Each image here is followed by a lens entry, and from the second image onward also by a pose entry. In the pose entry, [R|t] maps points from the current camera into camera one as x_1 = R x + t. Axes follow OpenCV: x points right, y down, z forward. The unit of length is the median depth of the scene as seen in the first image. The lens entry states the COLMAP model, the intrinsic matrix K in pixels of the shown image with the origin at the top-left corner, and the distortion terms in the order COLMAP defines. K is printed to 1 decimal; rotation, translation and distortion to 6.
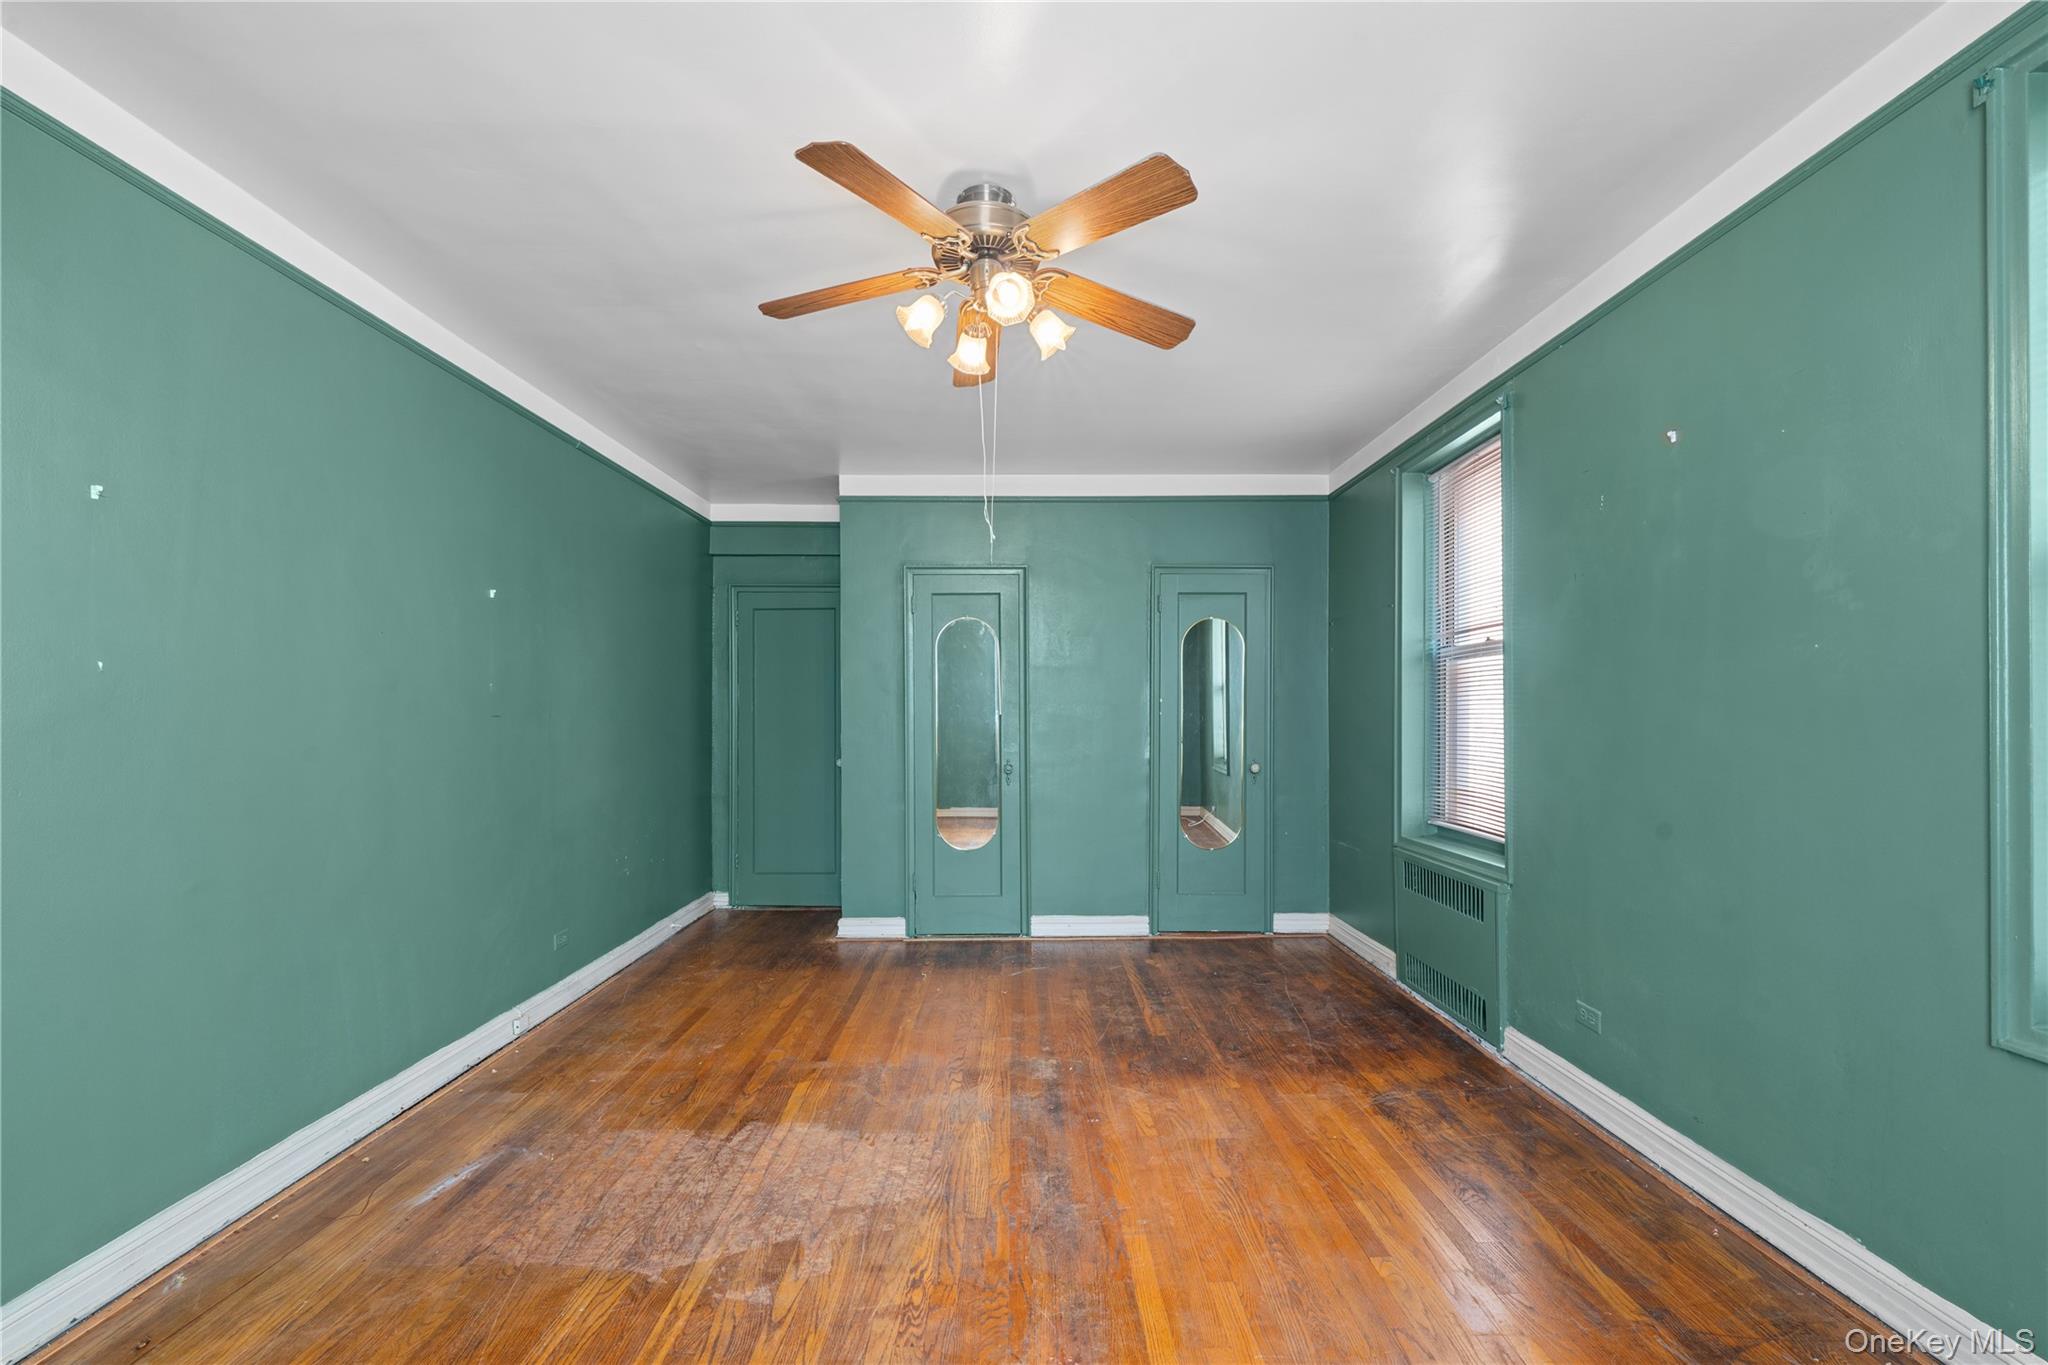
lens RADIAL K [[830.5, 0, 1022.4], [0, 830.5, 715.9], [0, 0, 1]] dist [-0.007047, -0.001932]
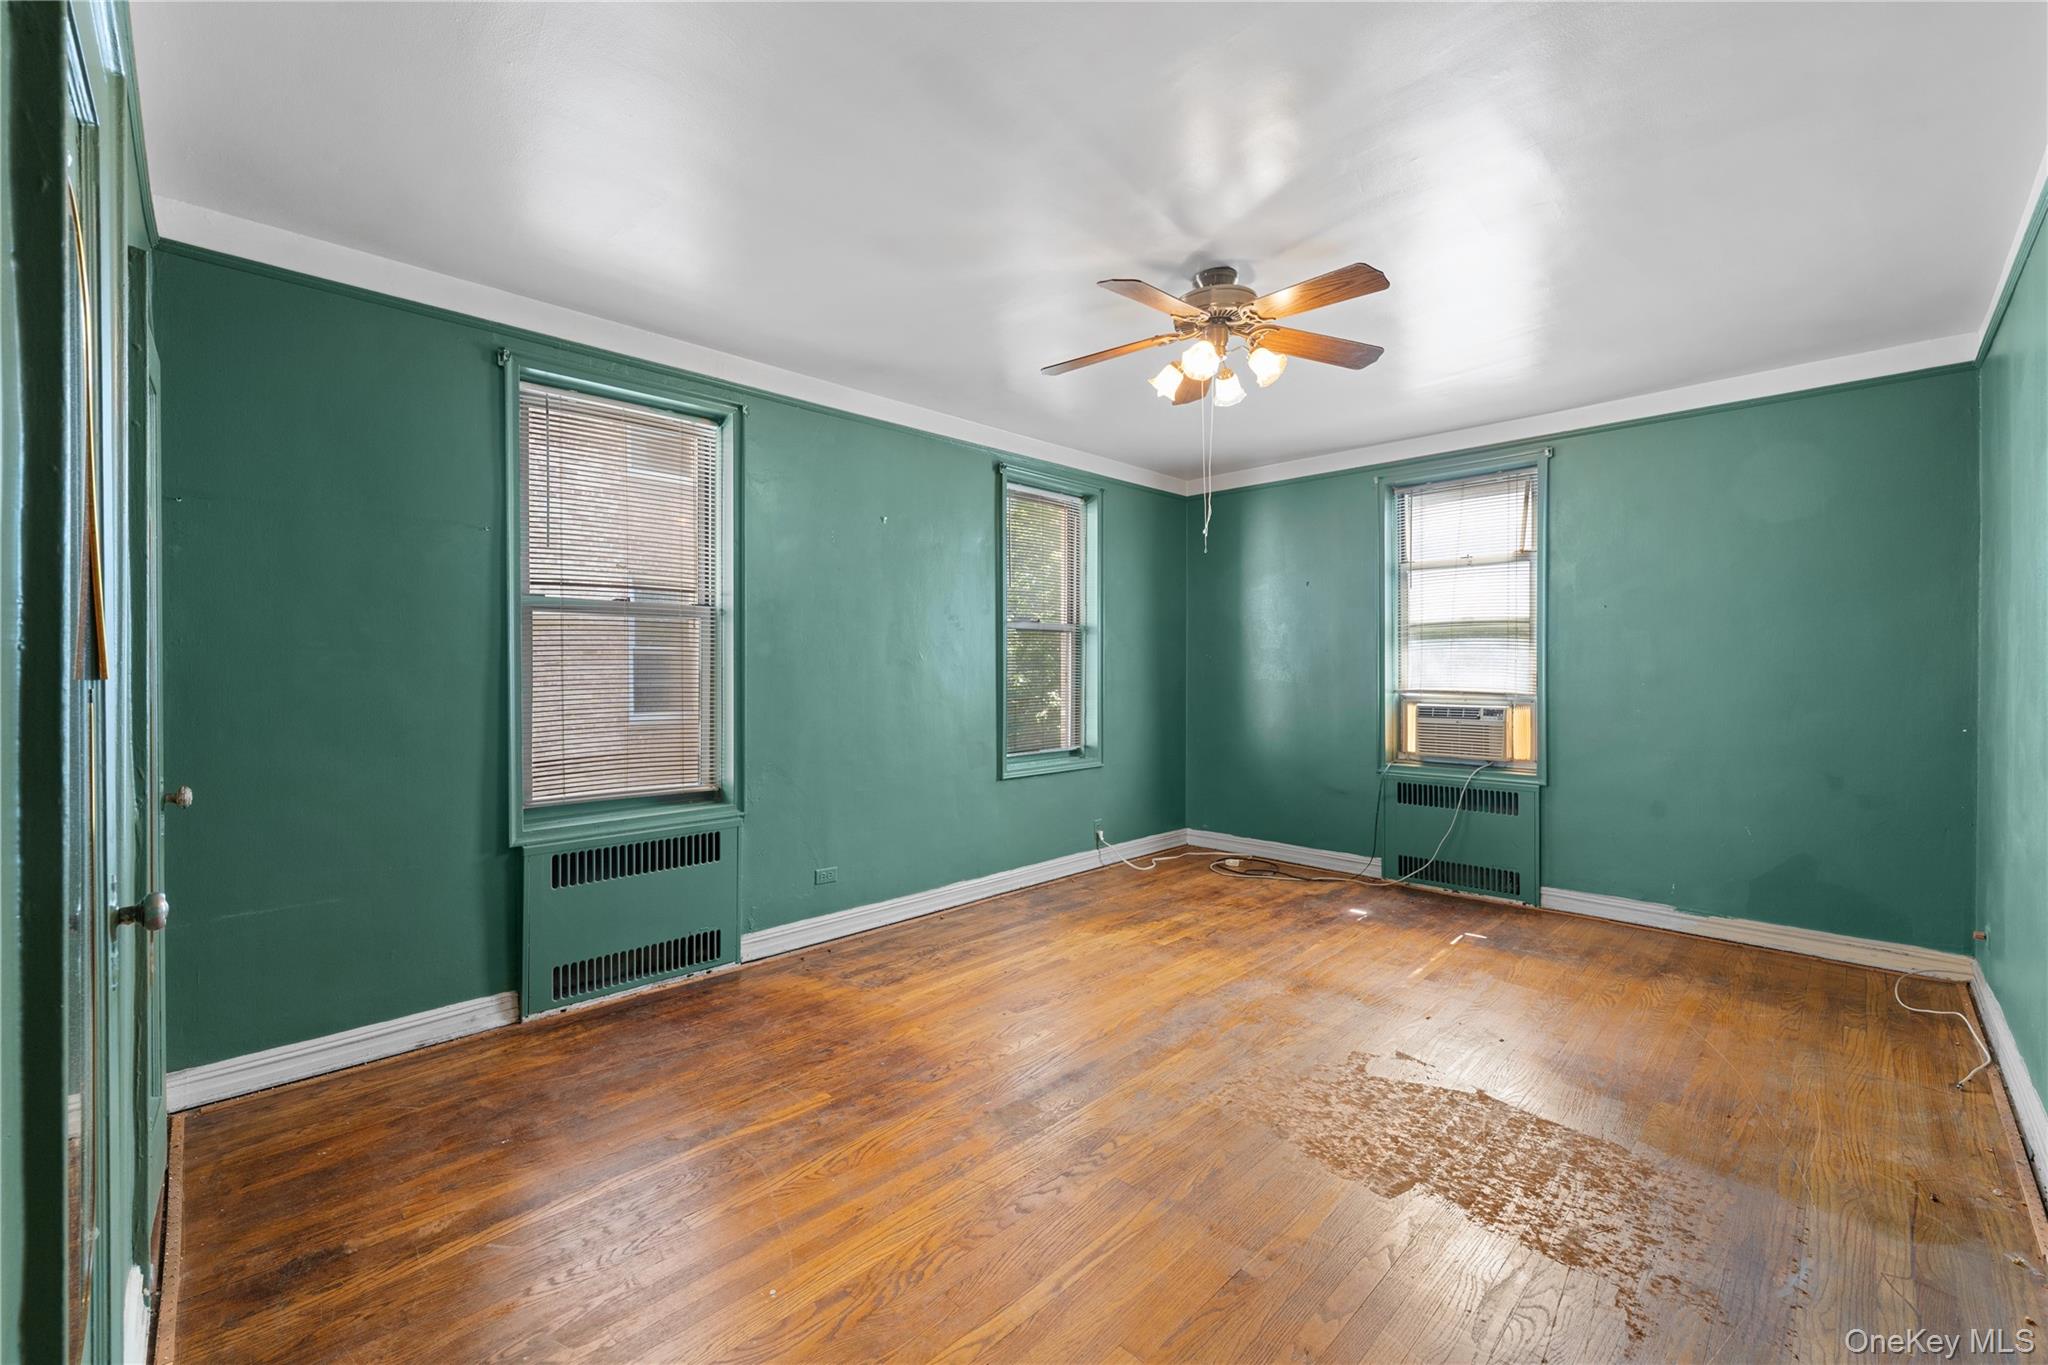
lens RADIAL K [[830.5, 0, 1038.0], [0, 830.5, 674.7], [0, 0, 1]] dist [-0.007047, -0.001932]
pose [[-0.704703, 0.001453, 0.709501, -0.529140], [0.007269, 0.999960, 0.005172, -0.003516], [-0.709465, 0.008802, -0.704685, 1.453553]]
